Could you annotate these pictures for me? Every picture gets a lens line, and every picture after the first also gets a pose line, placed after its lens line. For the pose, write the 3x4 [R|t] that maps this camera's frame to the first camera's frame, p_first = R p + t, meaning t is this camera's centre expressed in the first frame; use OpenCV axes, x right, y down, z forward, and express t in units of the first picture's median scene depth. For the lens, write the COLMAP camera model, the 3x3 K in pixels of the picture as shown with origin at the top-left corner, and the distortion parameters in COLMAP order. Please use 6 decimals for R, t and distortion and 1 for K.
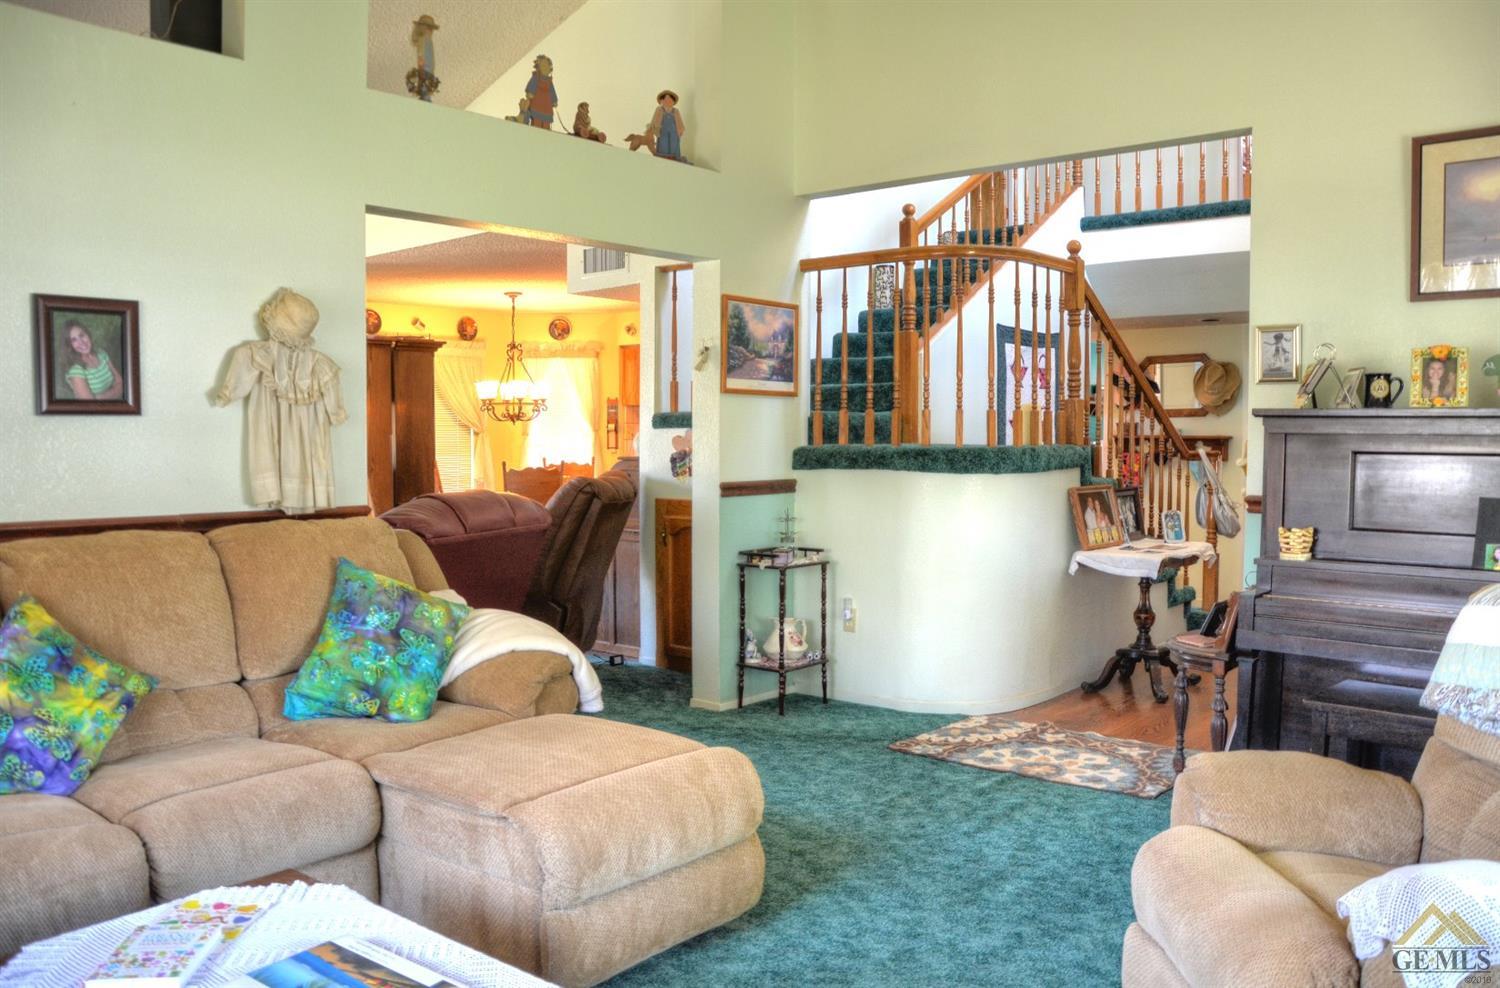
lens RADIAL K [[1183.5, 0, 750.0], [0, 1183.5, 494.0], [0, 0, 1]] dist [-0.104655, 0.001001]
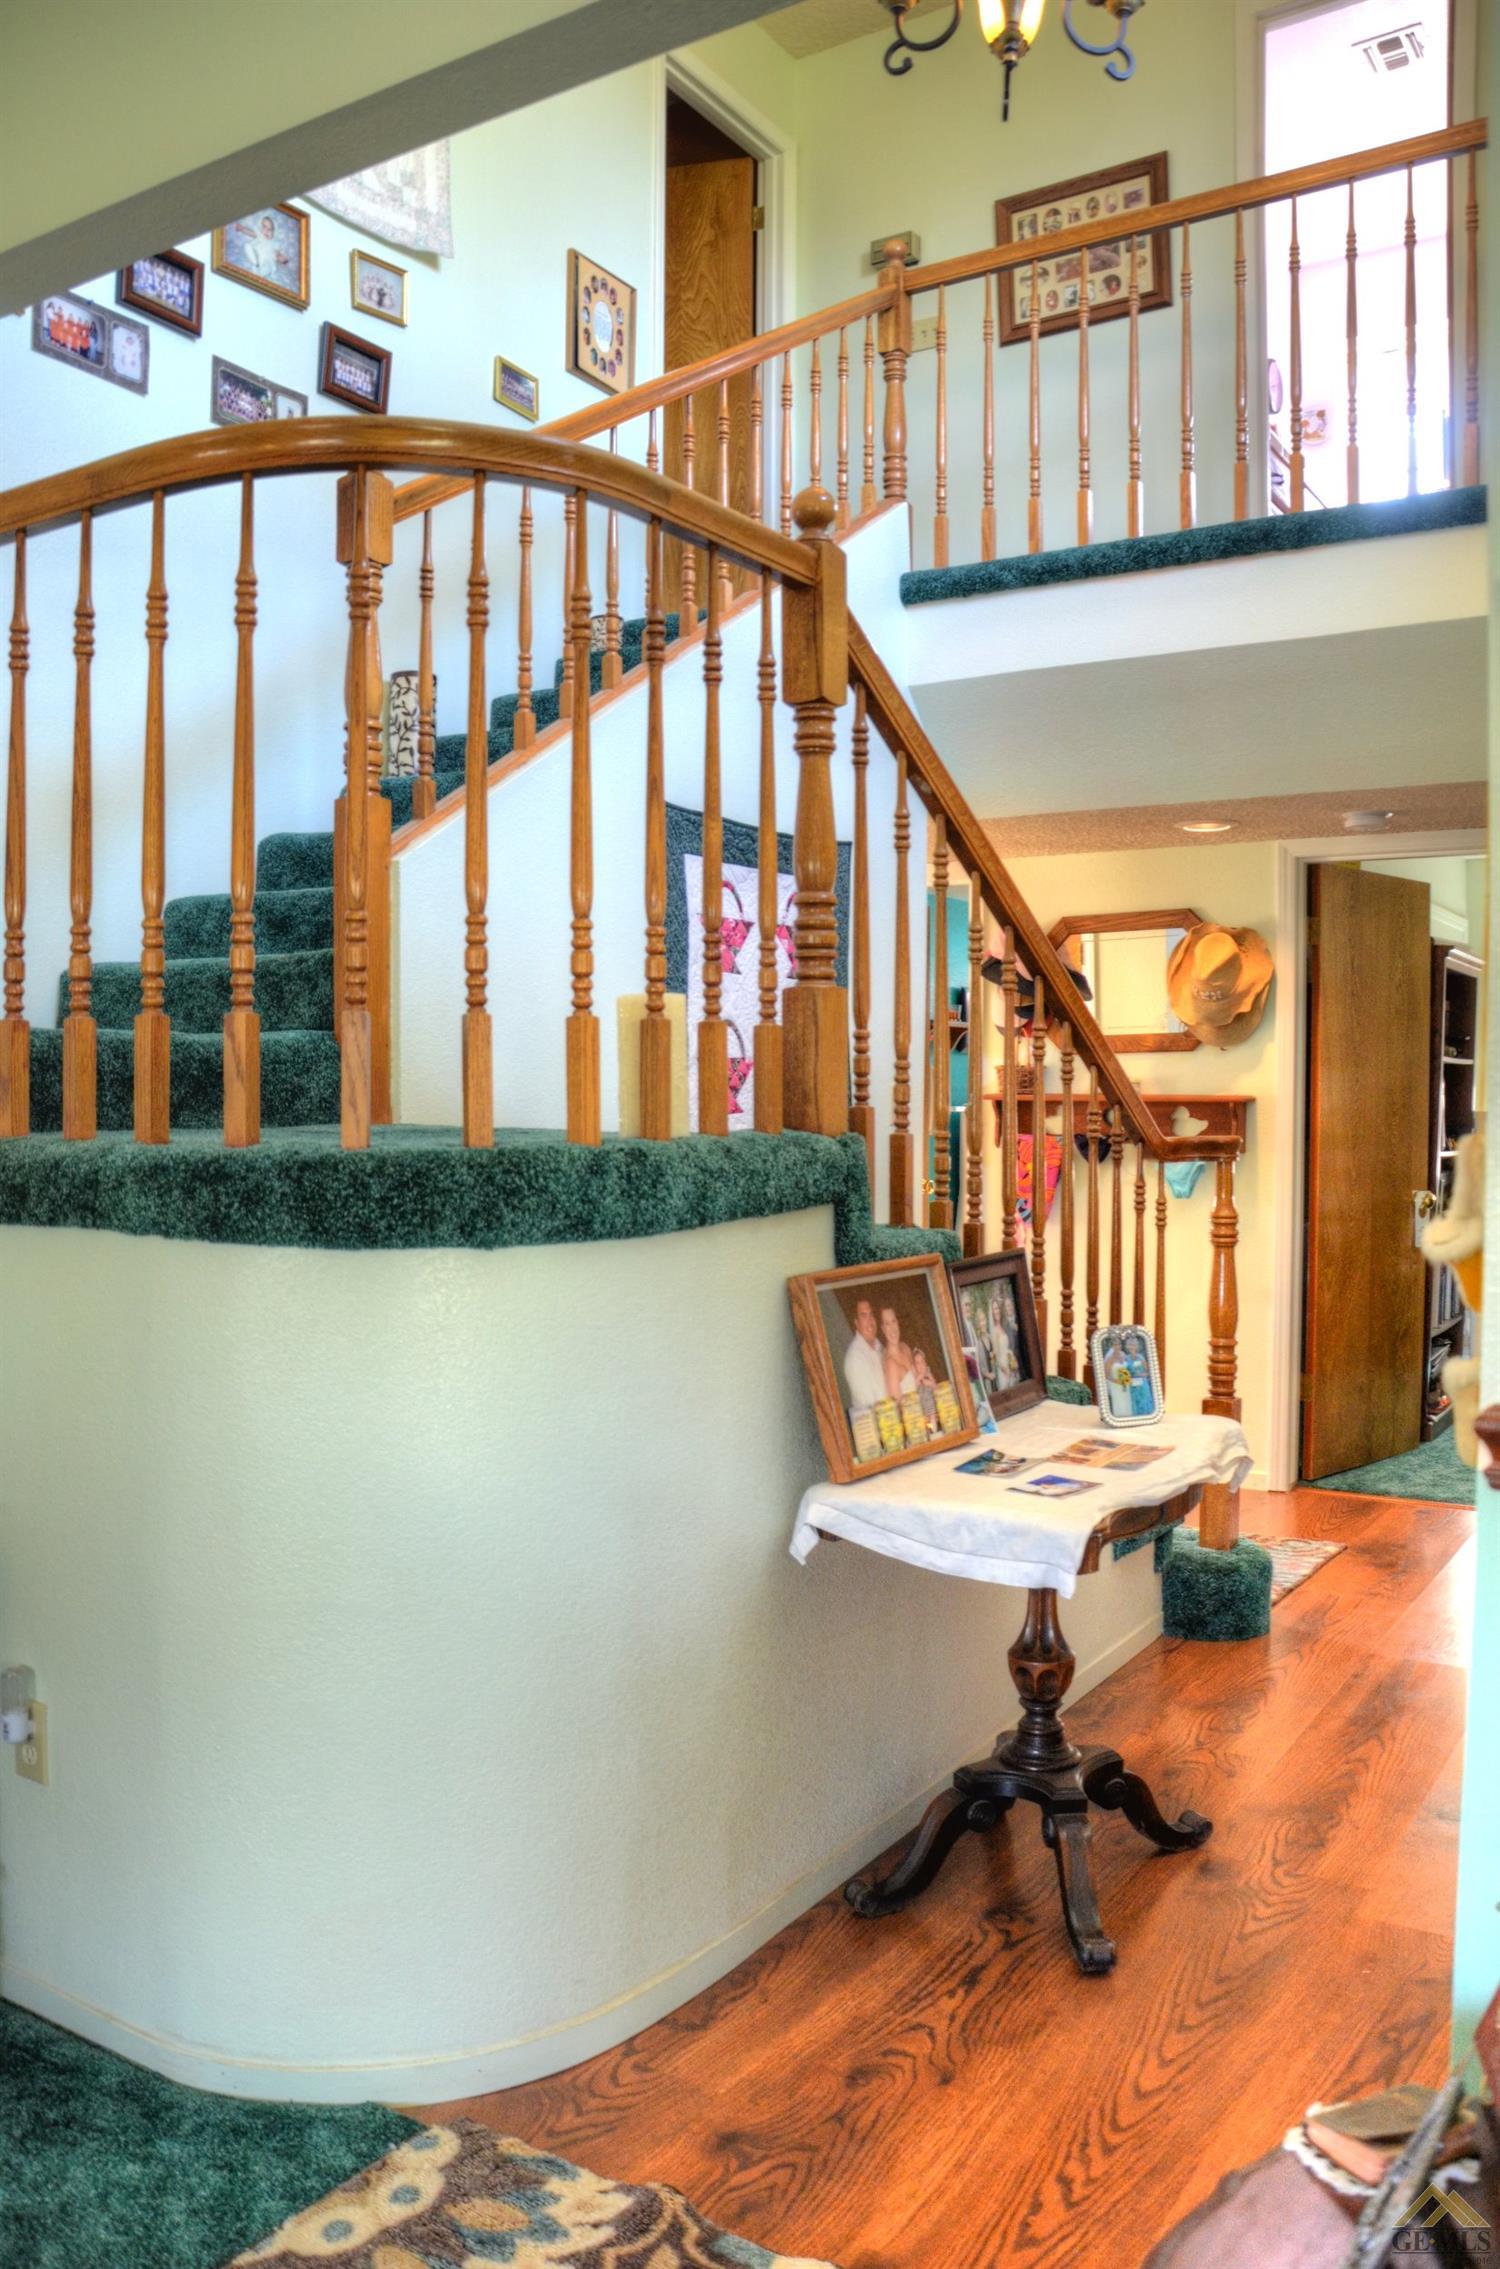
lens RADIAL K [[1743.2, 0, 750.0], [0, 1743.2, 1134.5], [0, 0, 1]] dist [-0.103833, 0.003114]
pose [[0.990582, -0.003569, 0.136871, 0.188112], [0.006825, 0.999705, -0.023326, -0.029176], [-0.136747, 0.024041, 0.990314, 0.522165]]
